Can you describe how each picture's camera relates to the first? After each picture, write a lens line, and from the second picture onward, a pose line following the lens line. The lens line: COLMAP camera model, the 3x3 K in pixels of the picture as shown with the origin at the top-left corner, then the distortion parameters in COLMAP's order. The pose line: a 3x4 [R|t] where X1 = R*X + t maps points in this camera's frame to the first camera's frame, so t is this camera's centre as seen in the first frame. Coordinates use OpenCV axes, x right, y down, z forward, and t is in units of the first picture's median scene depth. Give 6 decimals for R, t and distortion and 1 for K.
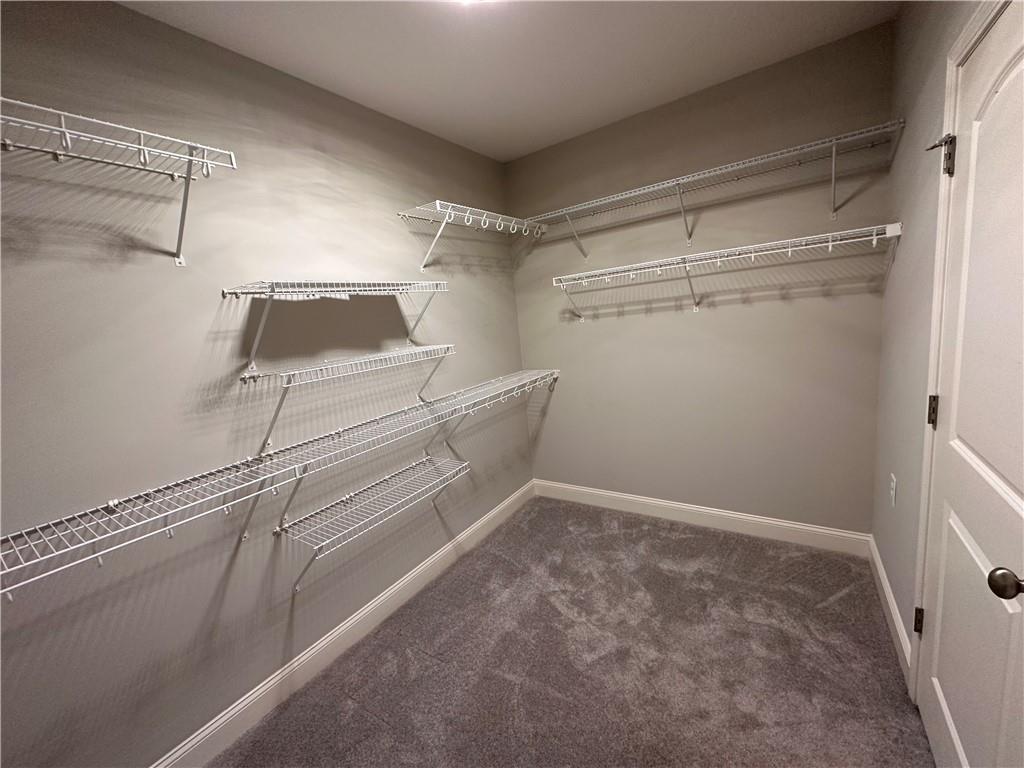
lens RADIAL K [[408.1, 0, 511.5], [0, 408.1, 384.5], [0, 0, 1]] dist [-0.003713, 0.000997]
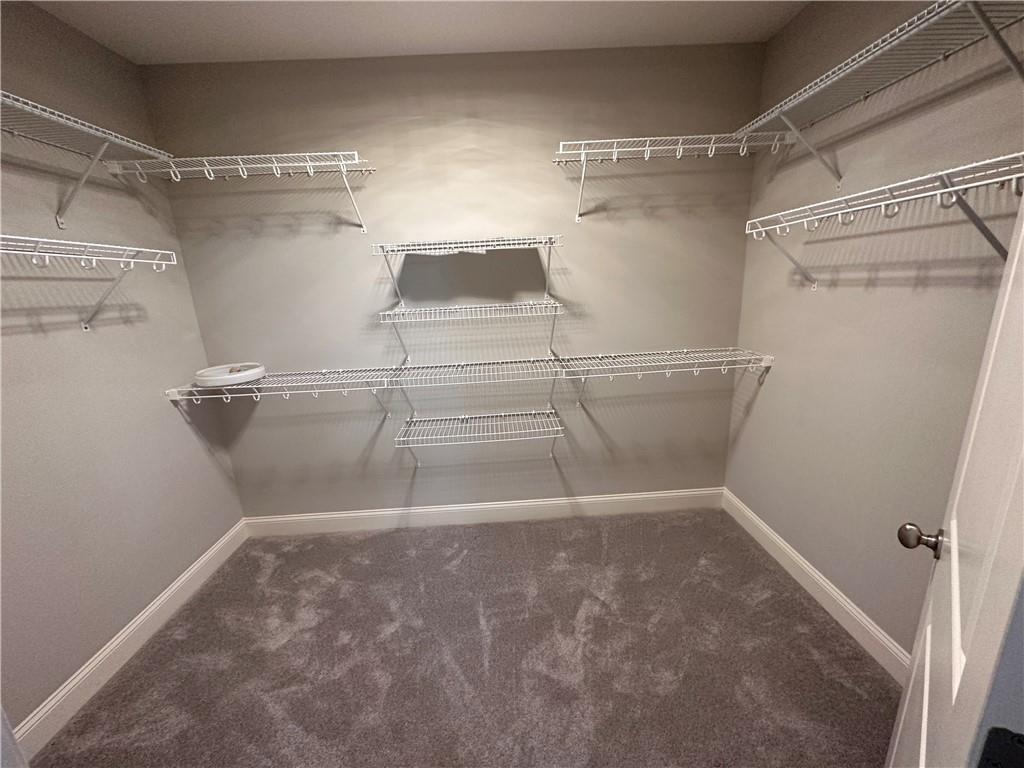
lens RADIAL K [[408.1, 0, 514.1], [0, 408.1, 383.8], [0, 0, 1]] dist [-0.003713, 0.000997]
pose [[0.589756, 0.271954, -0.760414, 0.524371], [-0.148554, 0.962058, 0.228856, -0.112662], [0.793801, -0.022007, 0.607779, 0.314025]]
